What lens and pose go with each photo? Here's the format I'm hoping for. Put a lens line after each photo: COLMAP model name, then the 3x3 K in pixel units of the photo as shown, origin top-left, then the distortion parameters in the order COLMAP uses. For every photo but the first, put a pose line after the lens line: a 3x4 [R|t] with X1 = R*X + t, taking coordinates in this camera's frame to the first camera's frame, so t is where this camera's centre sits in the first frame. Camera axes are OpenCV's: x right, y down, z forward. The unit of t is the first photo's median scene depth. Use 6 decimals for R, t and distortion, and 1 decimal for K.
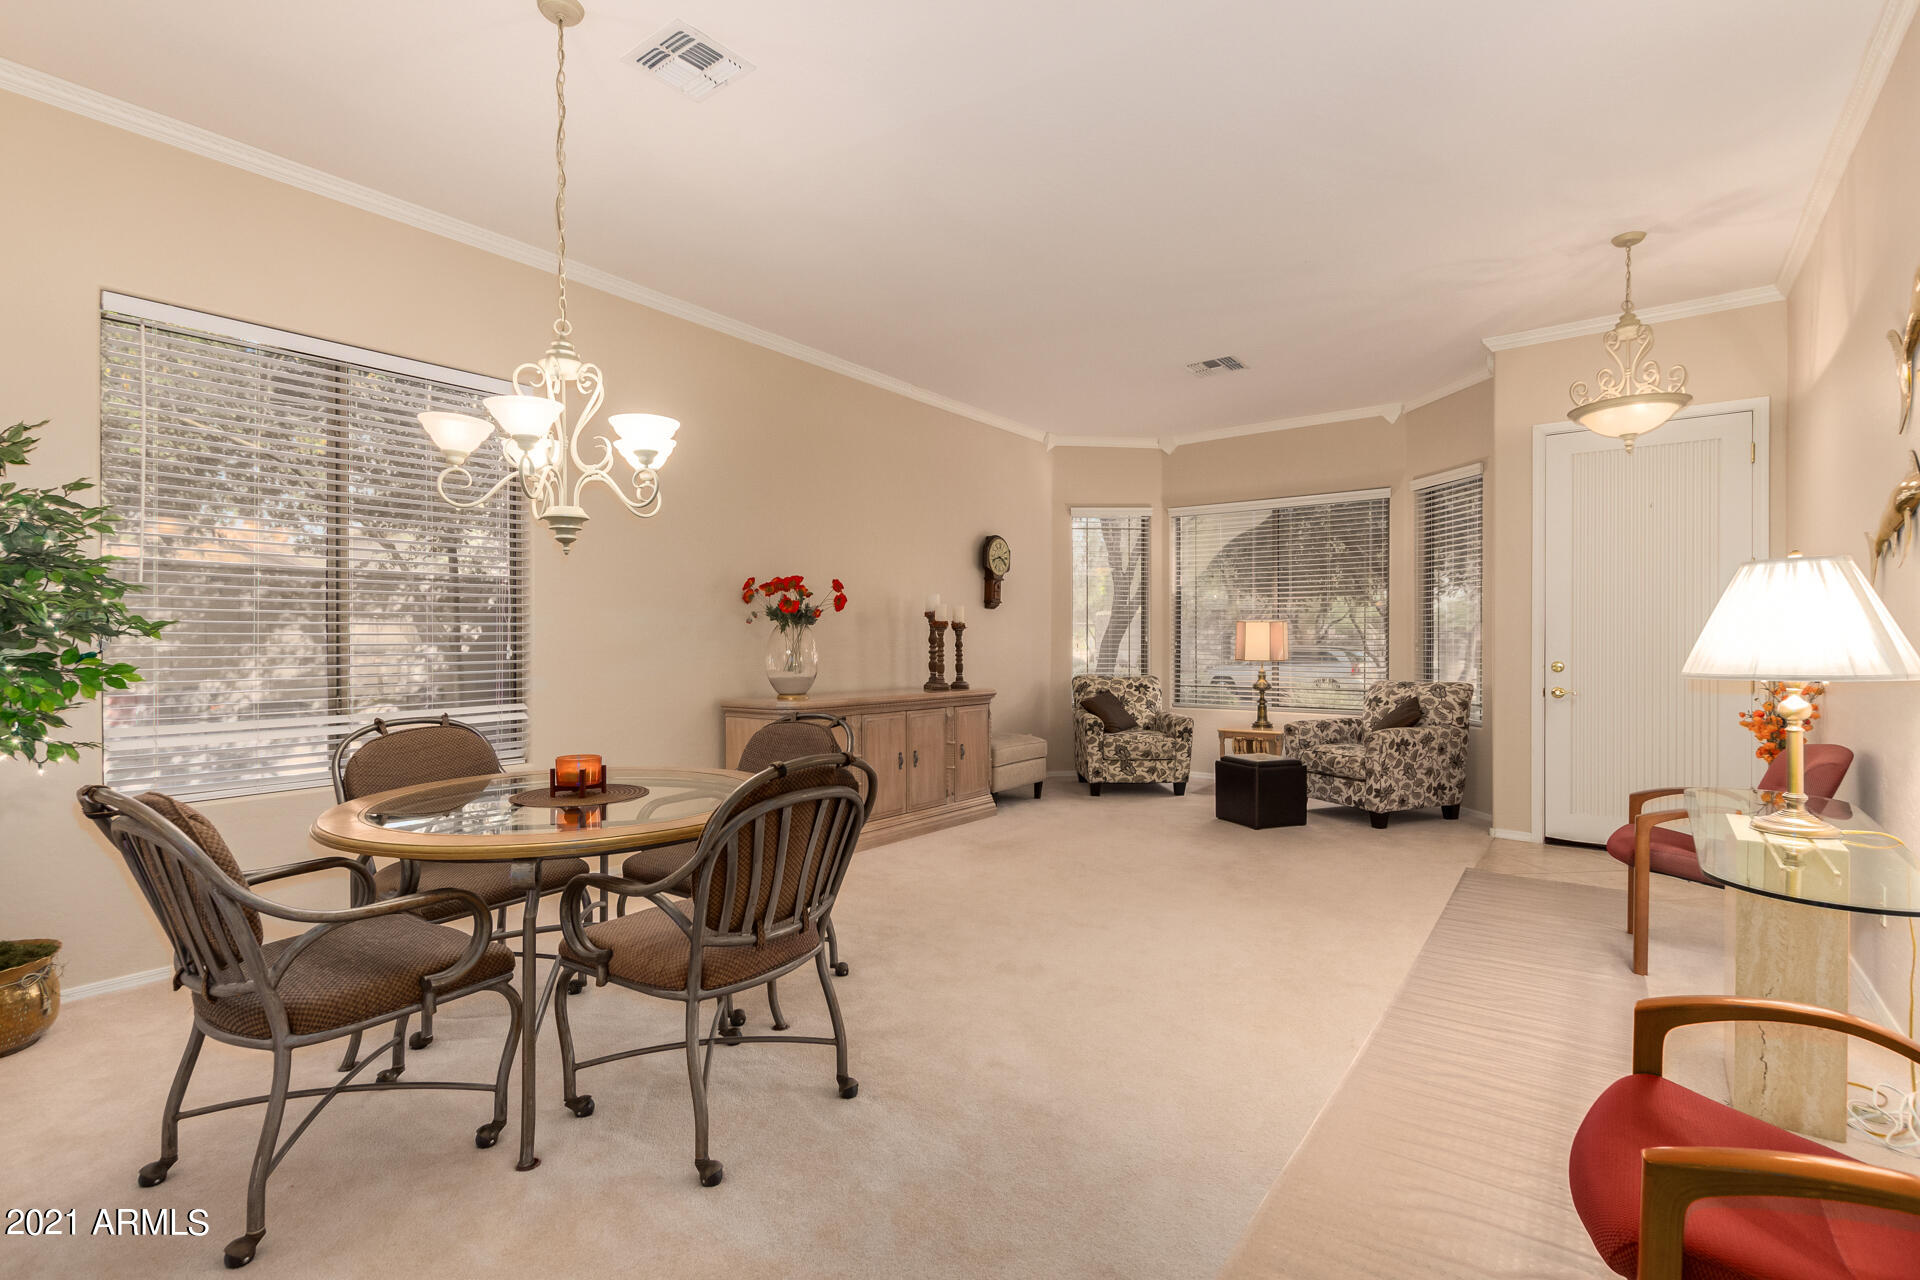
lens RADIAL K [[878.0, 0, 956.4], [0, 878.0, 651.1], [0, 0, 1]] dist [0.003559, 0.000179]
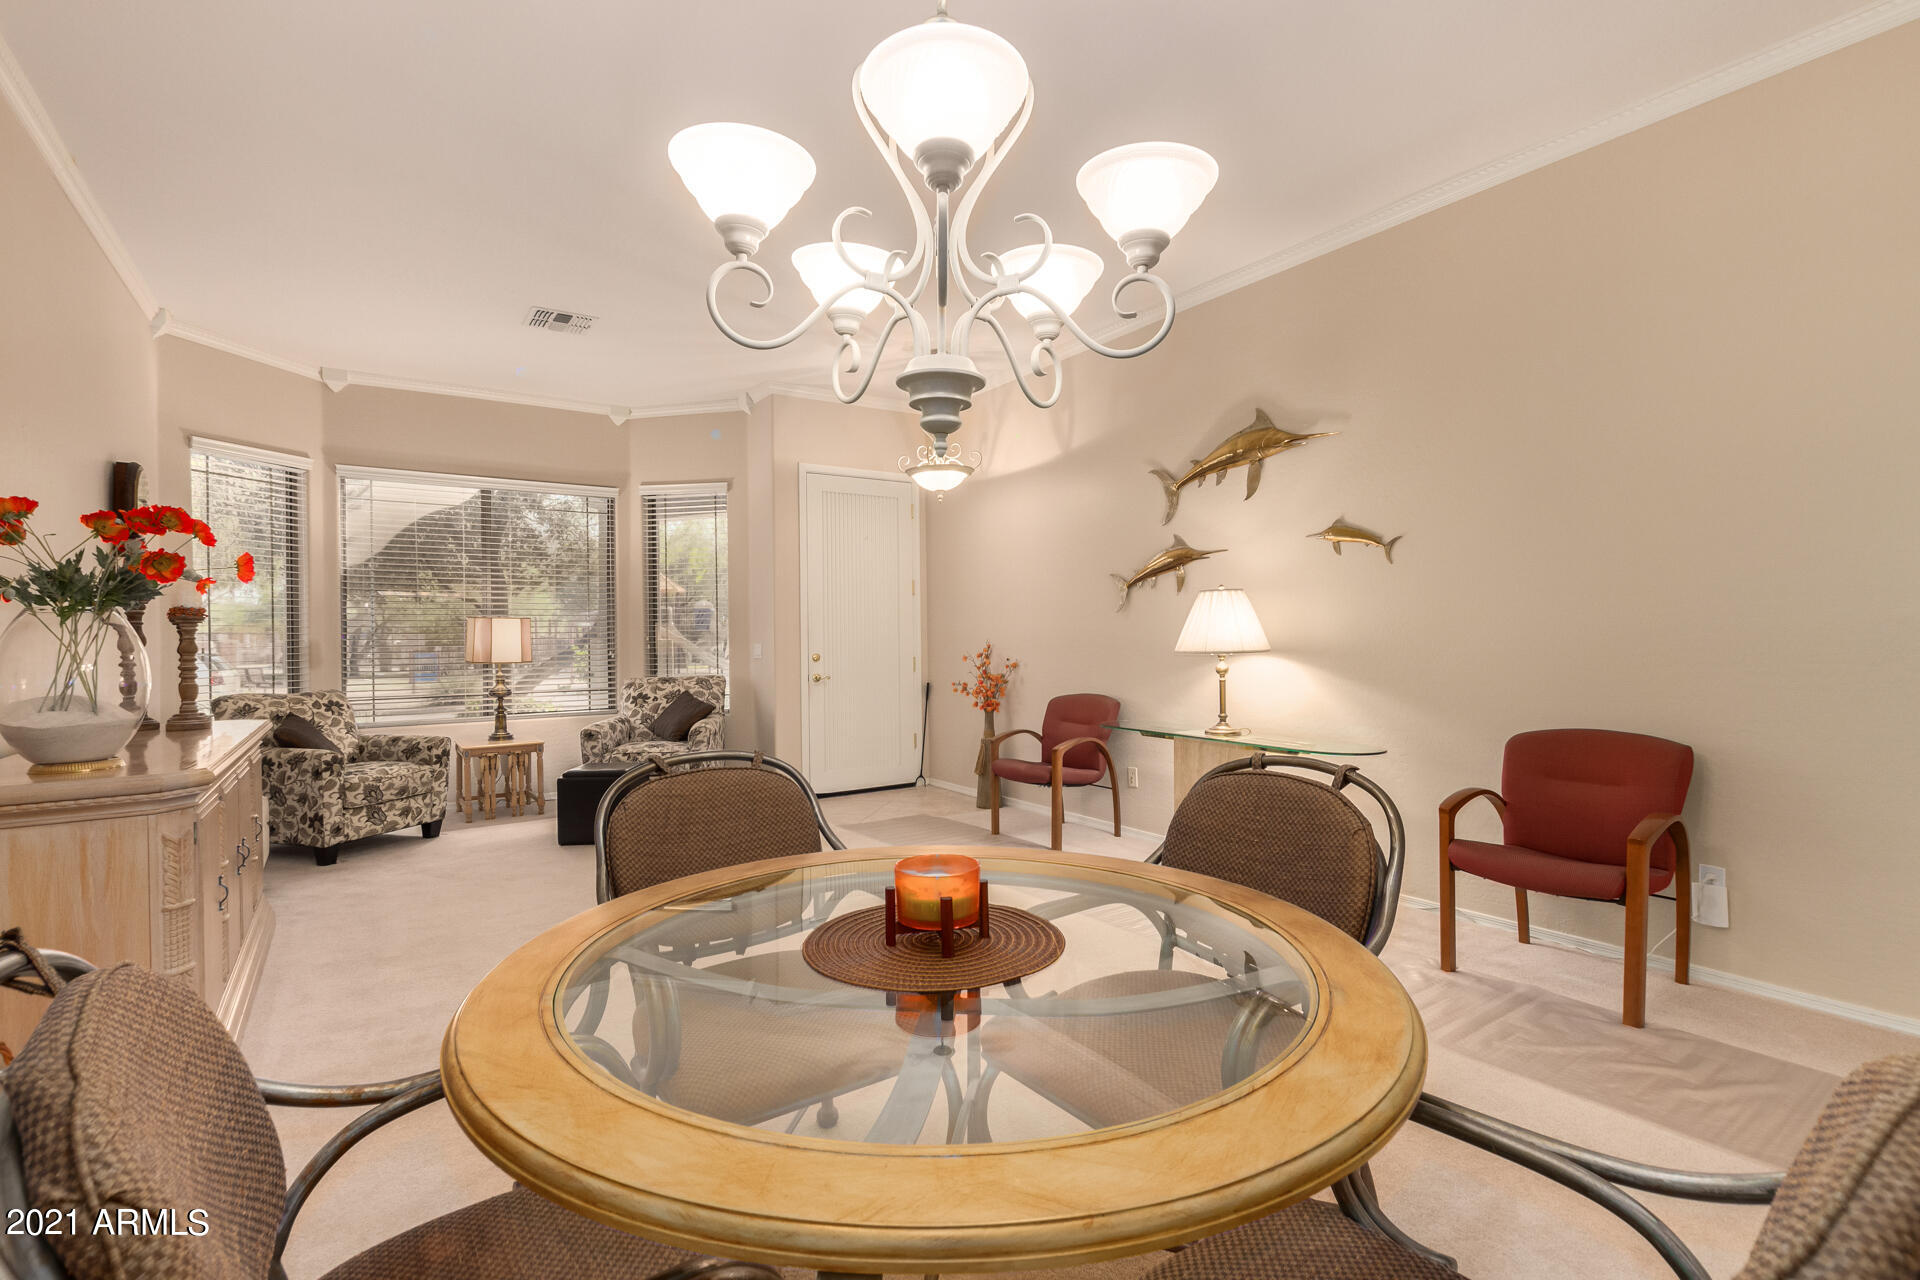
lens RADIAL K [[876.1, 0, 943.2], [0, 876.1, 647.4], [0, 0, 1]] dist [0.001012, 0.000085]
pose [[0.359340, -0.017023, 0.933052, -0.314976], [0.021969, 0.999711, 0.009778, -0.003253], [-0.932948, 0.016985, 0.359610, 0.294091]]
